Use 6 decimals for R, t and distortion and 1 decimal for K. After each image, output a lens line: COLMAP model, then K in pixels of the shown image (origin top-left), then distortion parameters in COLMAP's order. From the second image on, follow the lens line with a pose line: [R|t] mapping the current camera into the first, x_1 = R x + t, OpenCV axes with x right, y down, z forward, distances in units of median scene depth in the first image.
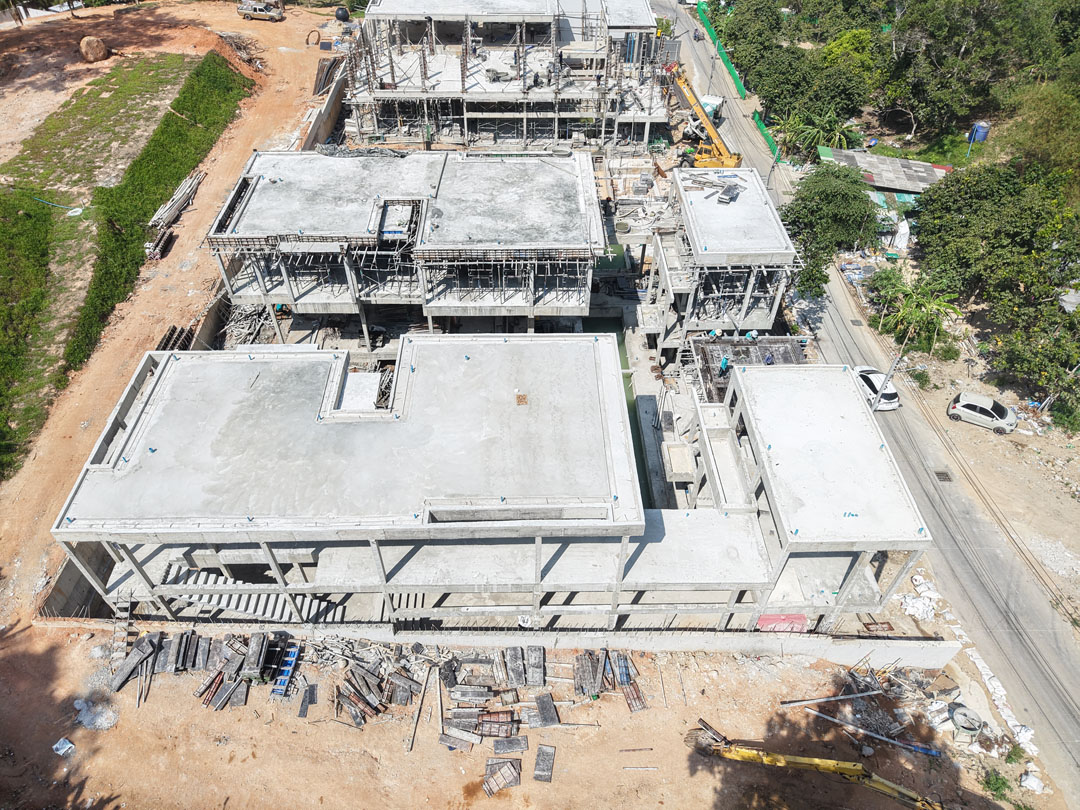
lens RADIAL K [[725.6, 0, 538.2], [0, 725.6, 411.8], [0, 0, 1]] dist [0.031826, -0.037091]
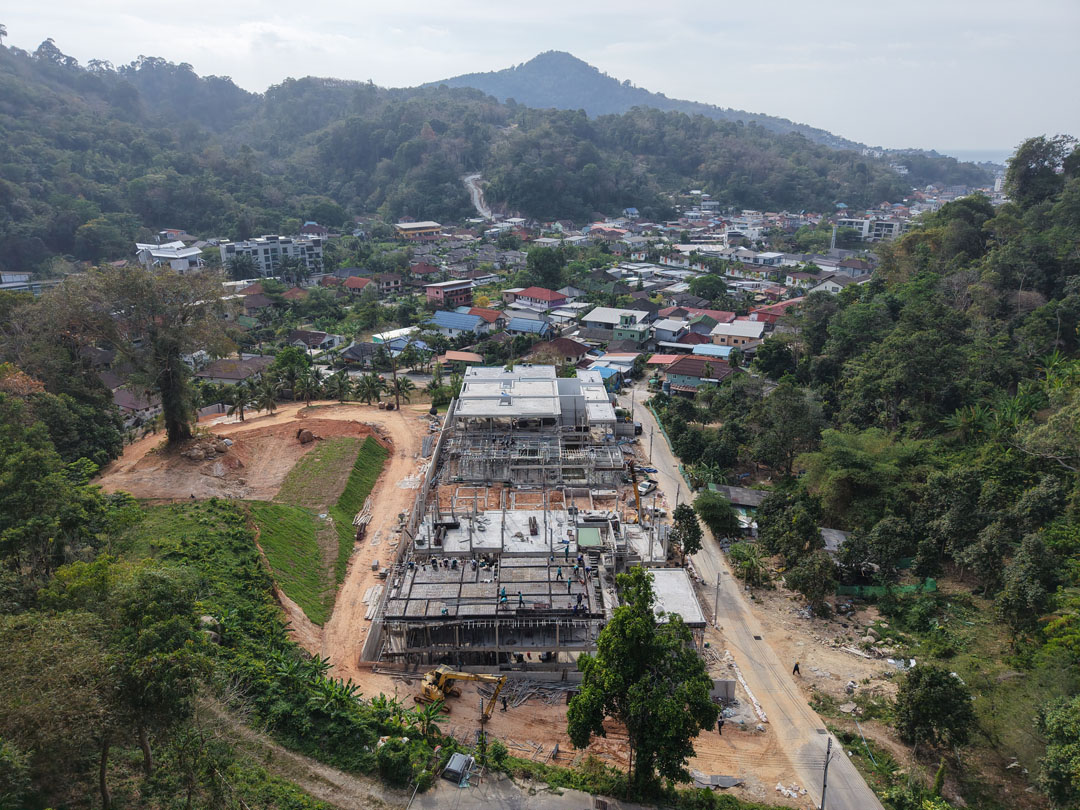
lens RADIAL K [[725.9, 0, 540.0], [0, 725.9, 405.0], [0, 0, 1]] dist [0.056635, -0.085908]
pose [[0.999947, -0.008985, -0.004983, -0.020292], [0.005837, 0.895971, -0.444074, 0.307389], [0.008455, 0.444021, 0.895976, -0.829884]]
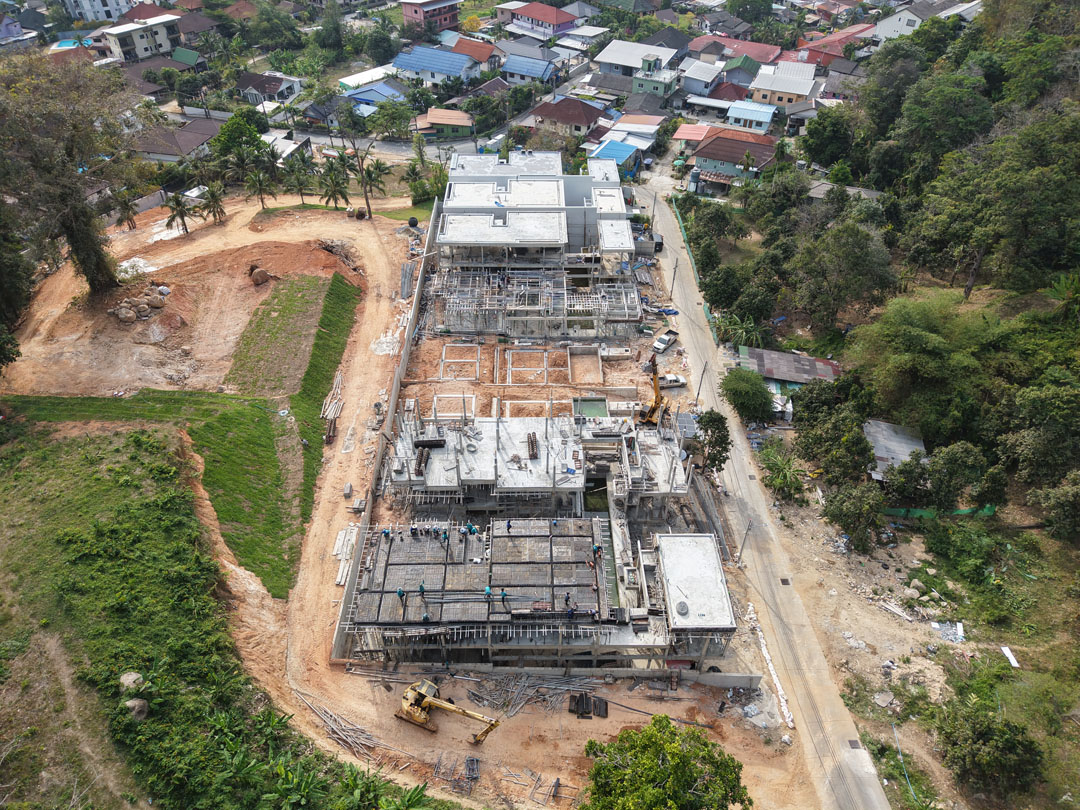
lens RADIAL K [[725.6, 0, 538.2], [0, 725.6, 411.8], [0, 0, 1]] dist [0.031826, -0.037091]
pose [[0.999964, 0.005081, -0.006865, -0.026903], [-0.005465, 0.998350, -0.057153, -0.168182], [0.006563, 0.057188, 0.998342, -0.608149]]
